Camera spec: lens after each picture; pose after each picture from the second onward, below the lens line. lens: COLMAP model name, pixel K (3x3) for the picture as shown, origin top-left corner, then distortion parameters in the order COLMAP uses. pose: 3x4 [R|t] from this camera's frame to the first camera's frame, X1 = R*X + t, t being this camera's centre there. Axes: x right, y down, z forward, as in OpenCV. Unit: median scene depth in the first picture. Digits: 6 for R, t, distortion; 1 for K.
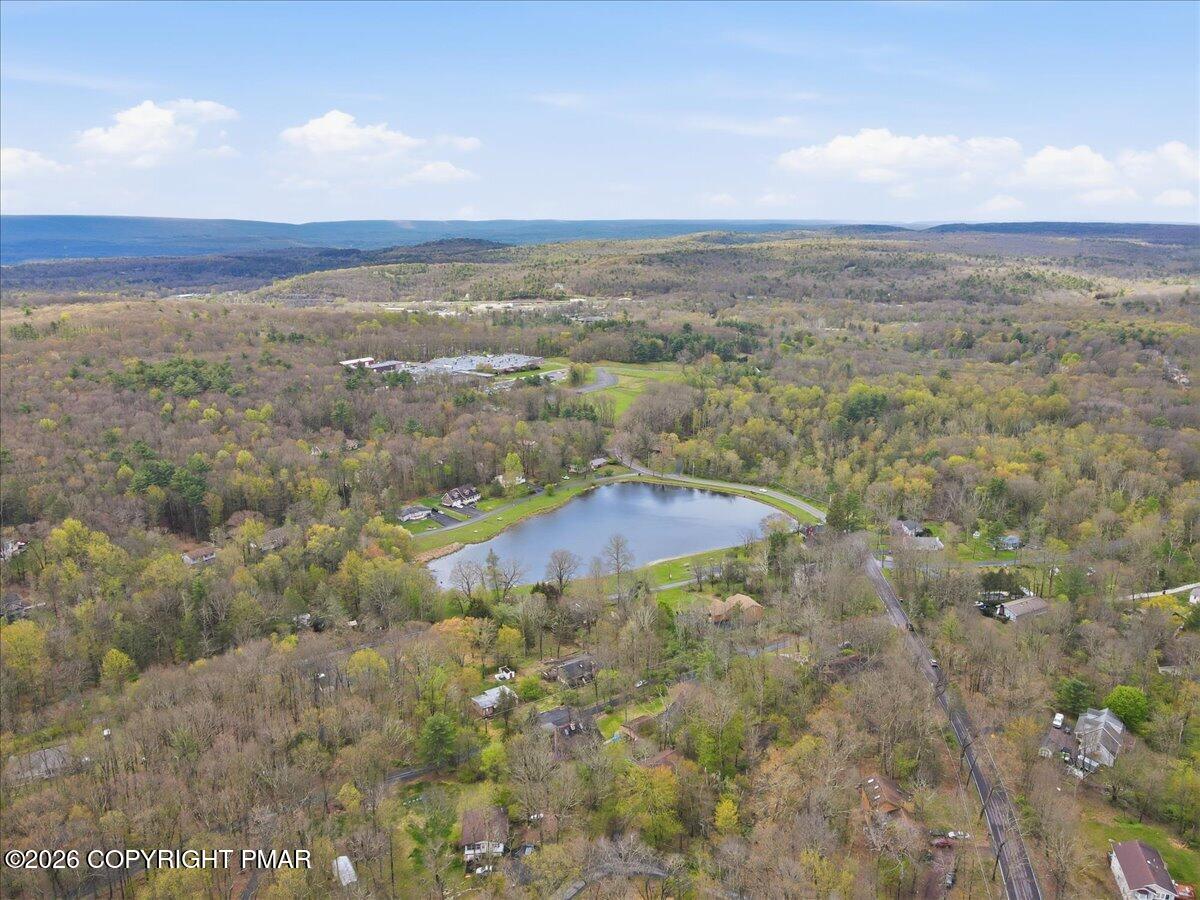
lens RADIAL K [[883.0, 0, 605.9], [0, 883.0, 447.4], [0, 0, 1]] dist [-0.010027, 0.047212]
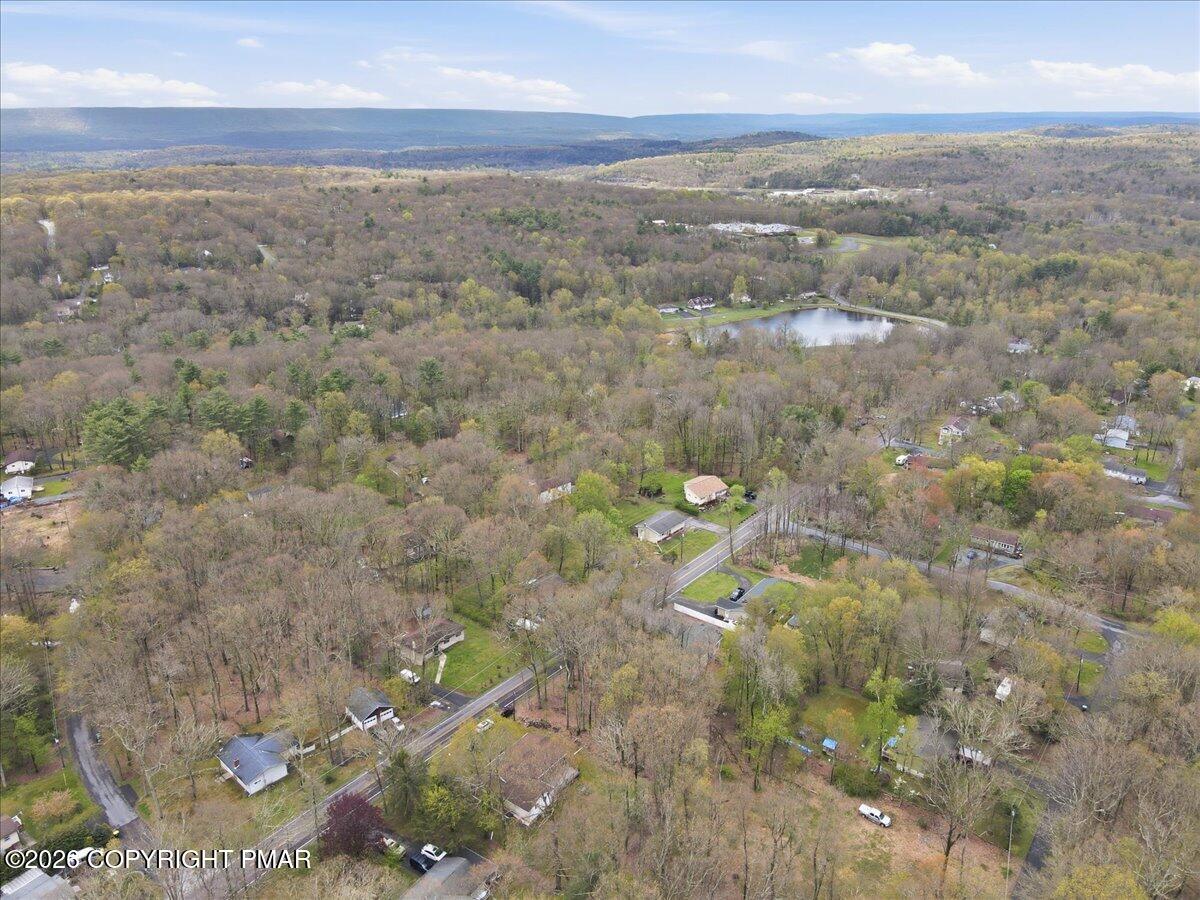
lens RADIAL K [[883.0, 0, 605.9], [0, 883.0, 447.4], [0, 0, 1]] dist [-0.010027, 0.047212]
pose [[0.938559, 0.125754, -0.321392, 0.144284], [-0.090096, 0.988237, 0.123569, 0.098677], [0.333151, -0.087021, 0.938849, -0.334025]]
